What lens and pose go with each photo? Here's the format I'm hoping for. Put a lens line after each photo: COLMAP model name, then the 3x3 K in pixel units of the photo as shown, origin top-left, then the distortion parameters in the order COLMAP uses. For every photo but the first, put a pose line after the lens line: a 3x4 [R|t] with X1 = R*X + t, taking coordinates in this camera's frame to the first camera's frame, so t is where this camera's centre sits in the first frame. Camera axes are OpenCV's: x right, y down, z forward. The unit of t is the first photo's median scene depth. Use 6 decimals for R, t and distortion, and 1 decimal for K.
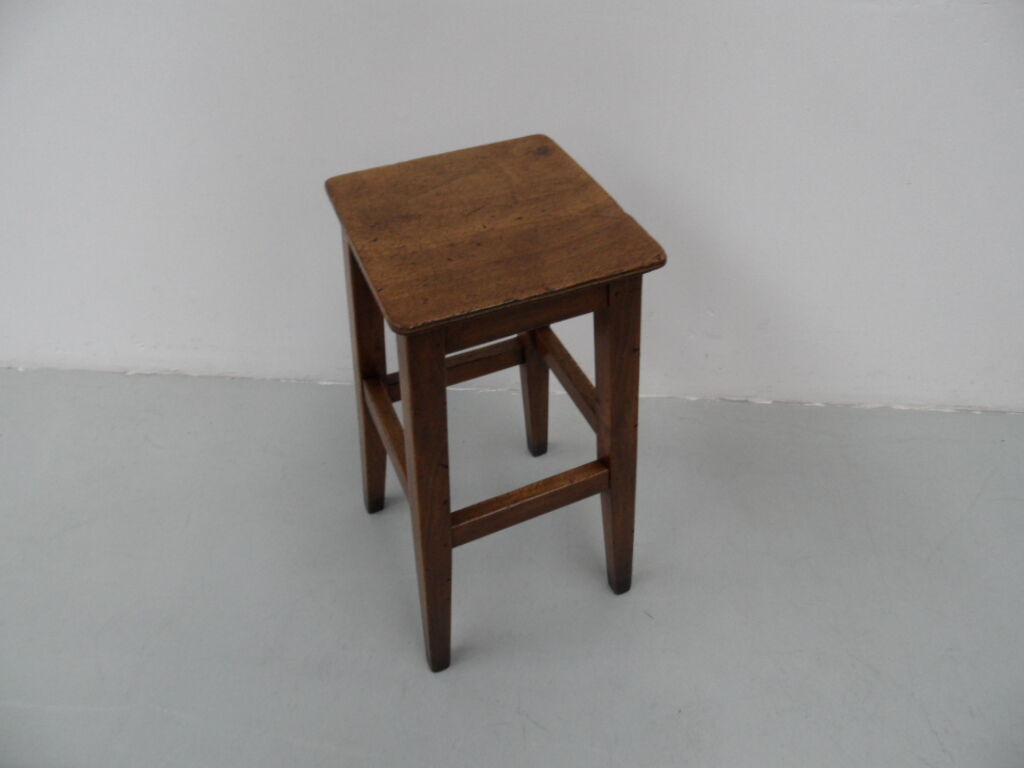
lens RADIAL K [[747.3, 0, 517.7], [0, 747.3, 381.1], [0, 0, 1]] dist [-0.027731, 0.002489]
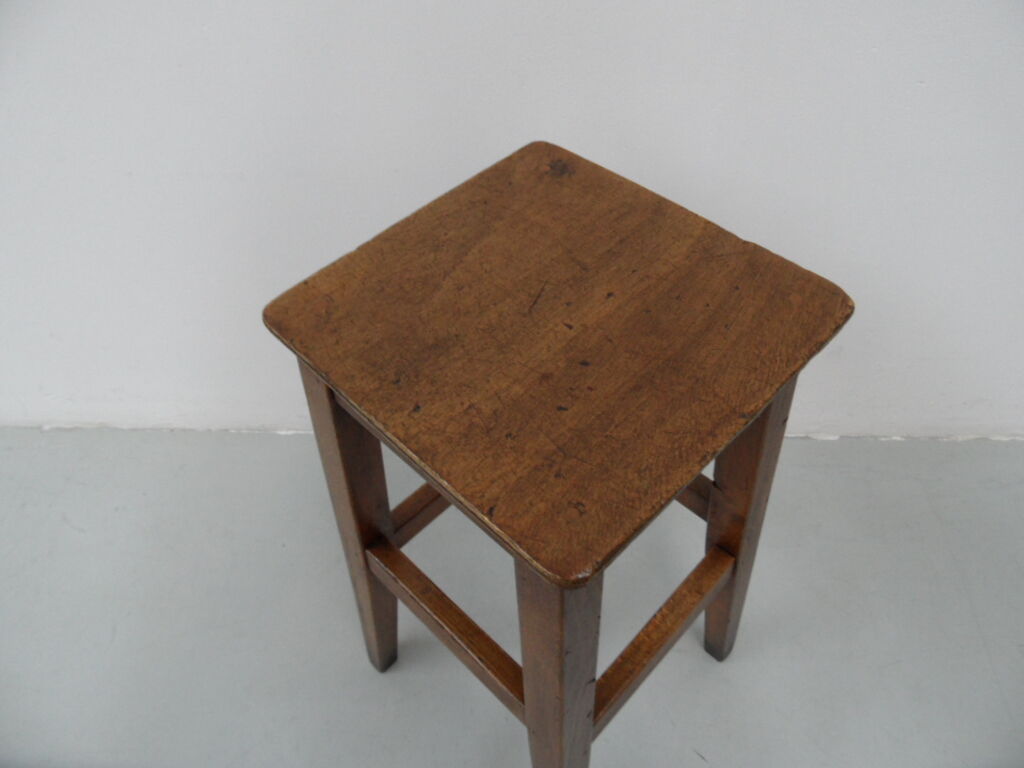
lens RADIAL K [[747.3, 0, 517.7], [0, 747.3, 381.1], [0, 0, 1]] dist [-0.027731, 0.002489]
pose [[0.928343, -0.304849, 0.212712, -0.205255], [0.285979, 0.951282, 0.115229, -0.220917], [-0.237477, -0.046141, 0.970297, 0.363144]]
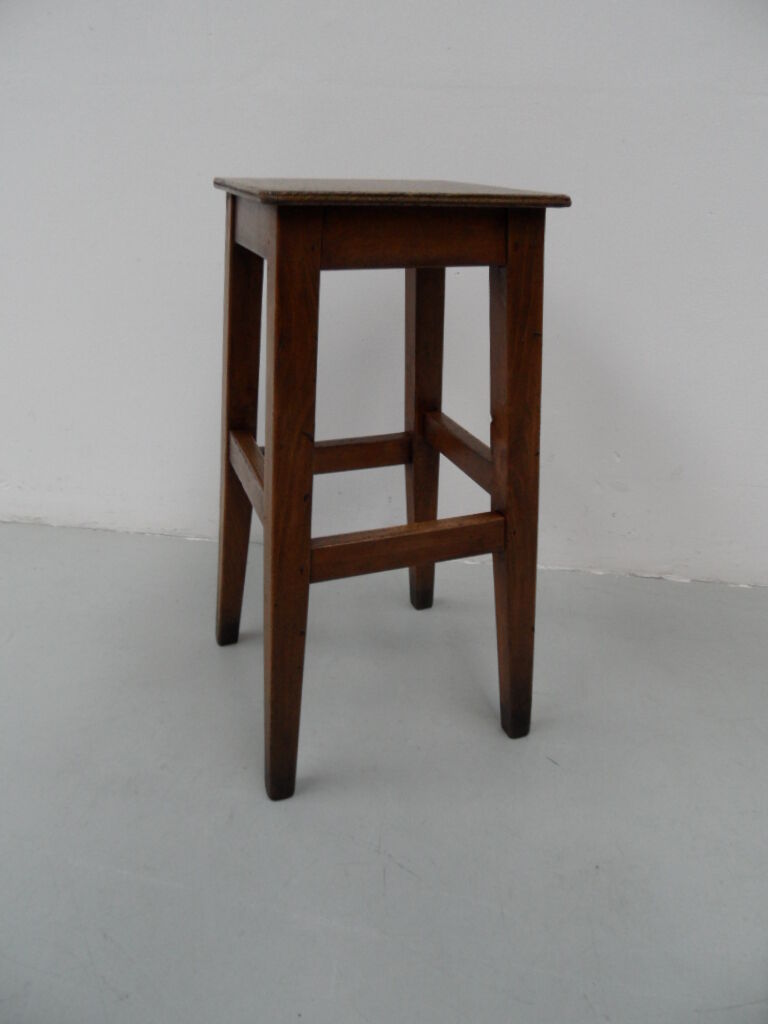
lens RADIAL K [[747.3, 0, 384.0], [0, 747.3, 512.0], [0, 0, 1]] dist [-0.027731, 0.002489]
pose [[0.997652, 0.051208, -0.045476, 0.027164], [-0.063162, 0.944653, -0.321933, 0.428880], [0.026474, 0.324050, 0.945670, 0.221292]]
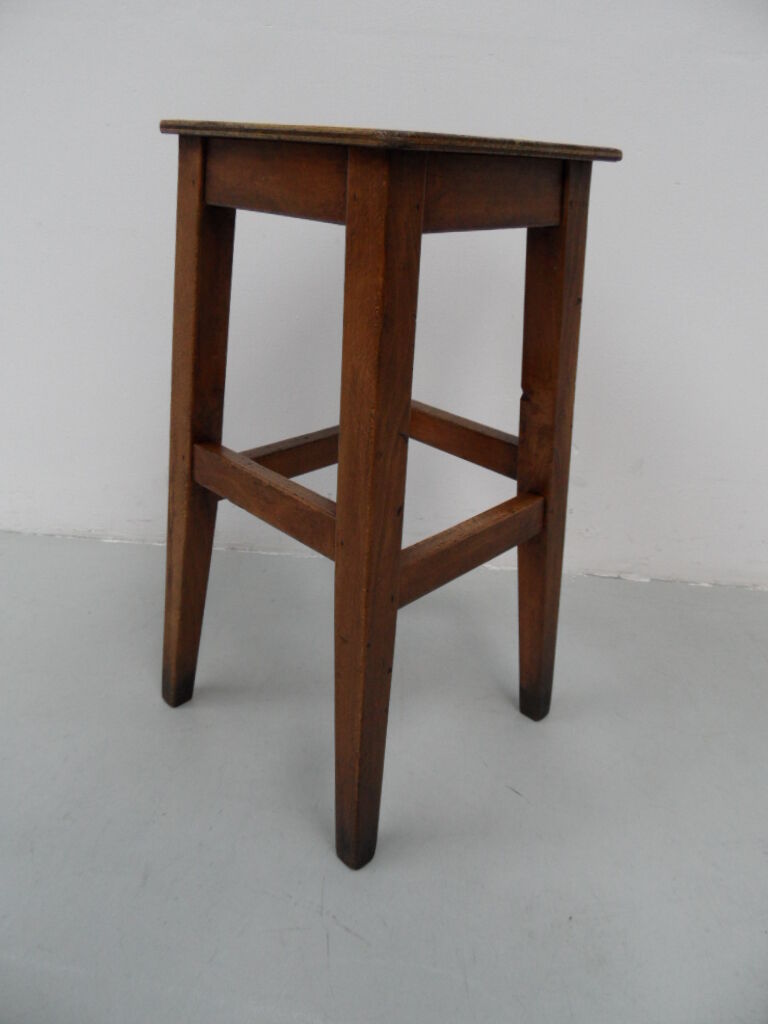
lens RADIAL K [[747.3, 0, 384.0], [0, 747.3, 512.0], [0, 0, 1]] dist [-0.027731, 0.002489]
pose [[0.930534, -0.118017, 0.346667, -0.342947], [0.215345, 0.942021, -0.257339, 0.330598], [-0.296197, 0.314116, 0.901997, 0.375290]]
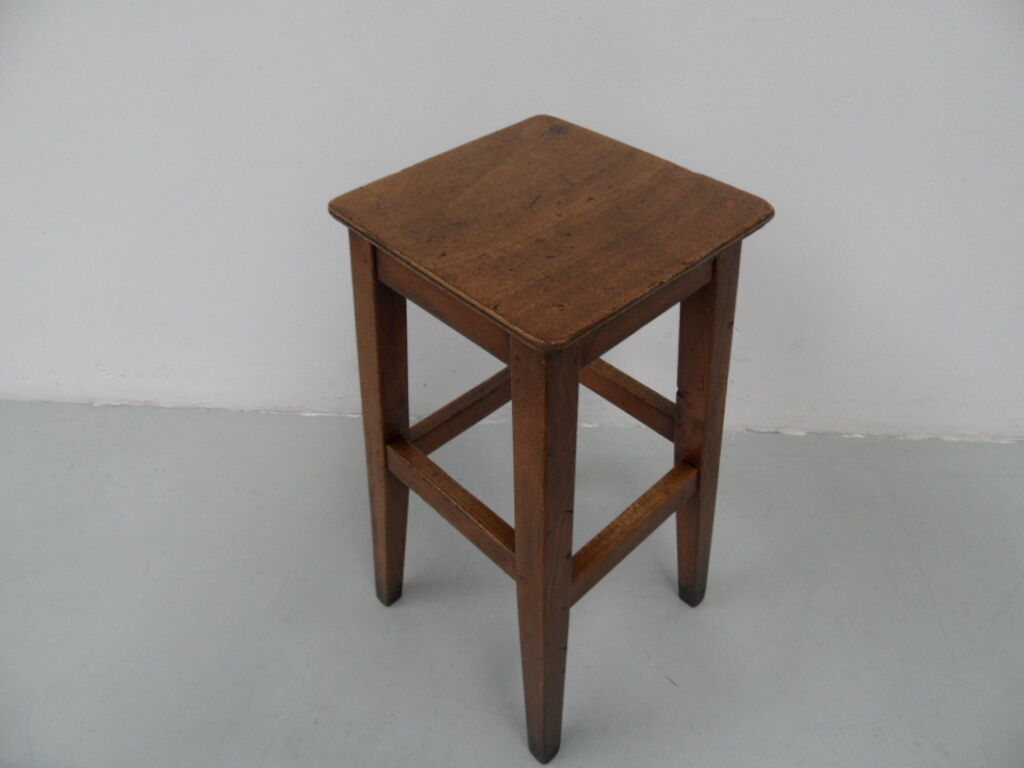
lens RADIAL K [[745.7, 0, 516.4], [0, 745.7, 382.8], [0, 0, 1]] dist [-0.031038, -0.000151]
pose [[0.940072, -0.239749, 0.242457, -0.297668], [0.251011, 0.967849, -0.016200, -0.022898], [-0.230778, 0.076088, 0.970027, 0.200897]]
